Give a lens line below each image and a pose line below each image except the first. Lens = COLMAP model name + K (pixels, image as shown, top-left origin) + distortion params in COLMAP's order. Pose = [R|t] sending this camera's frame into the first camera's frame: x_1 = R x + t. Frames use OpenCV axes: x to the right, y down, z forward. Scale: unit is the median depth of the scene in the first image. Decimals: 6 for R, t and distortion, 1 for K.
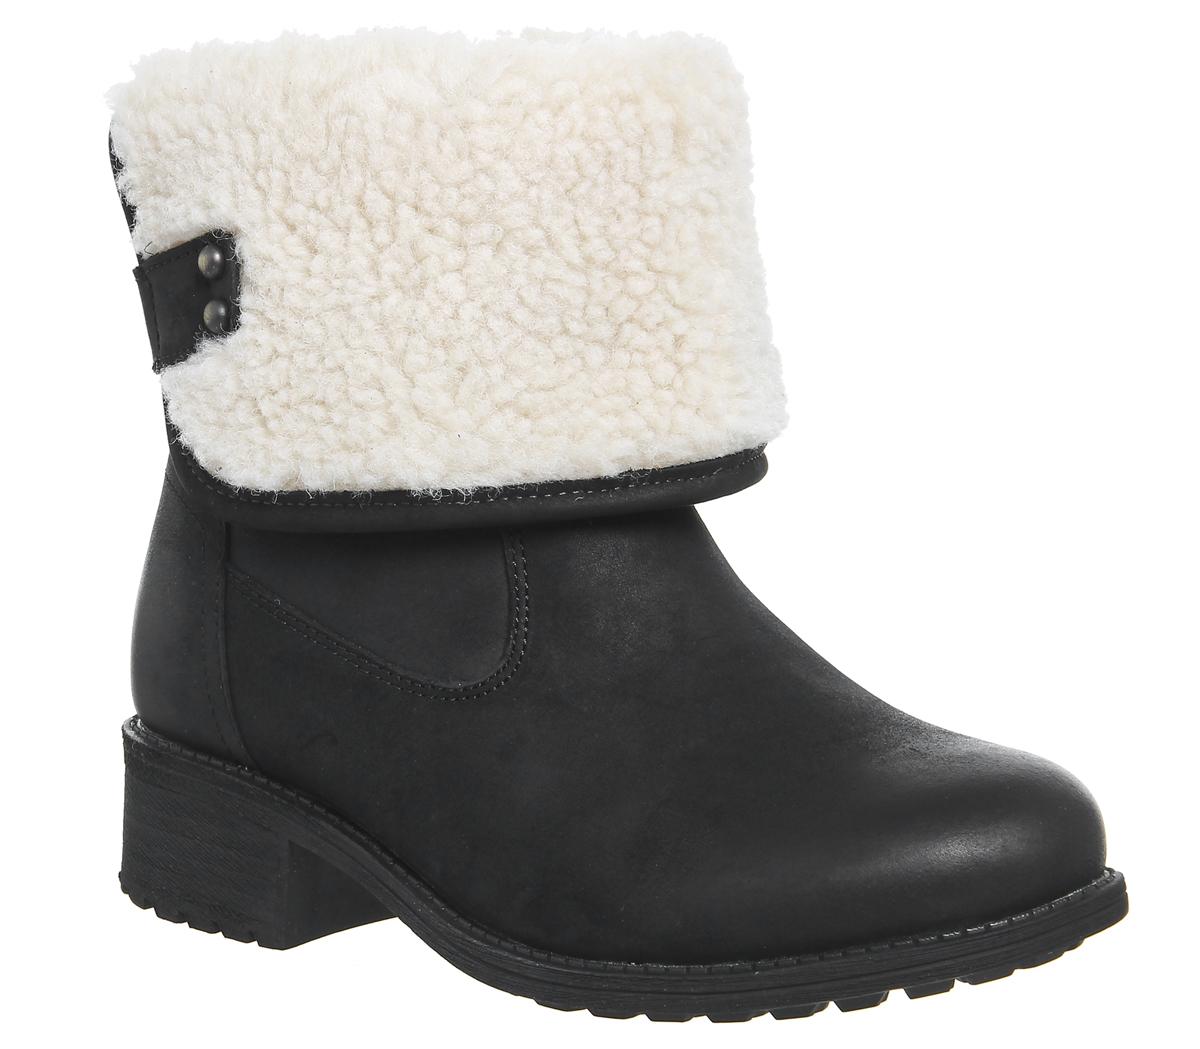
lens RADIAL K [[3909.5, 0, 600.0], [0, 3909.5, 522.1], [0, 0, 1]] dist [-0.151702, 0.000000]
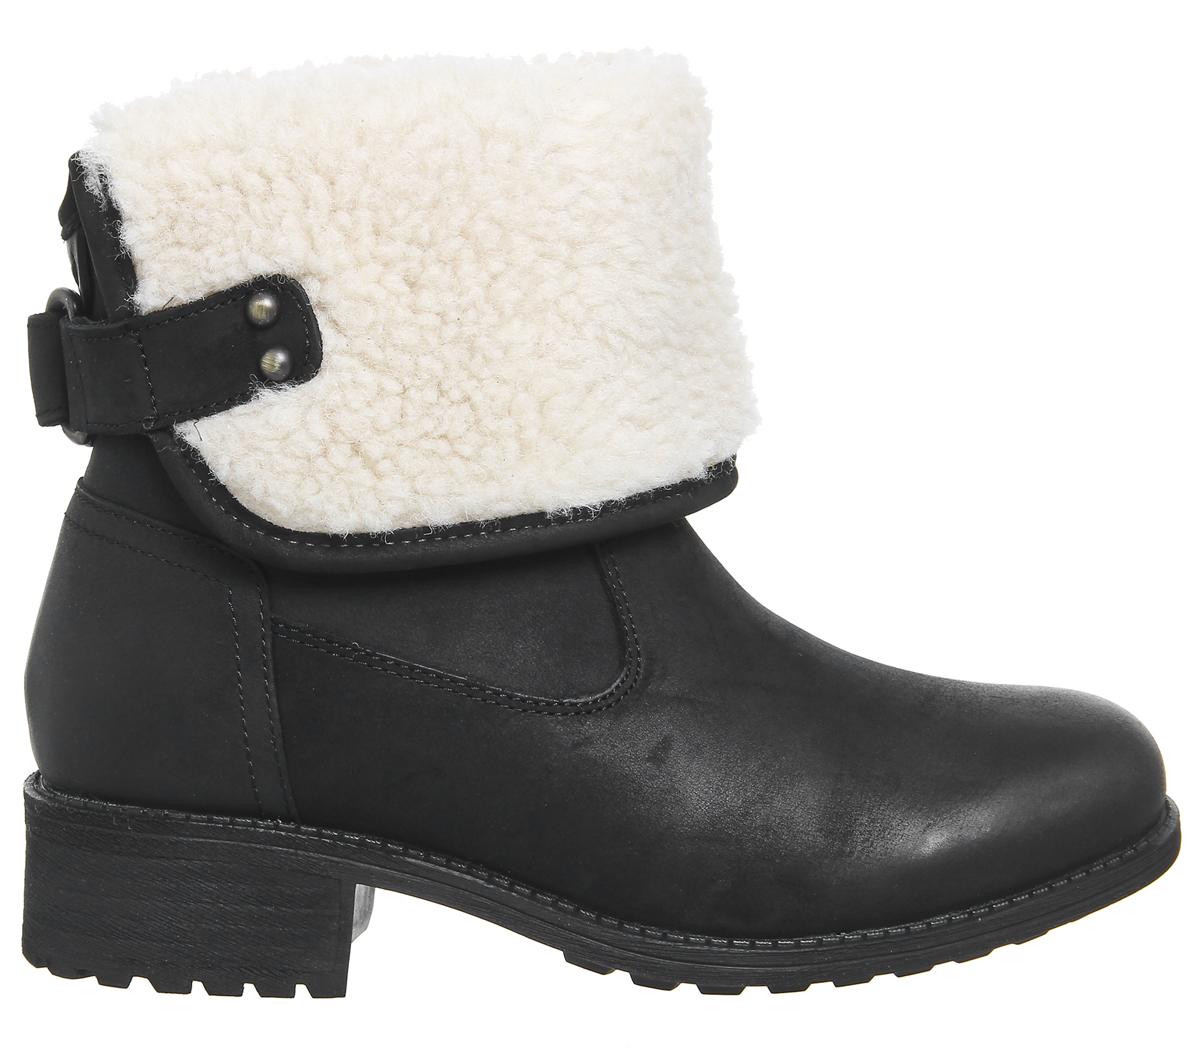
lens RADIAL K [[3909.5, 0, 599.8], [0, 3909.5, 526.7], [0, 0, 1]] dist [-0.151702, 0.000000]
pose [[0.881659, -0.119520, 0.456499, -0.496823], [0.117339, 0.992535, 0.033242, -0.036363], [-0.457065, 0.024257, 0.889103, 0.092811]]
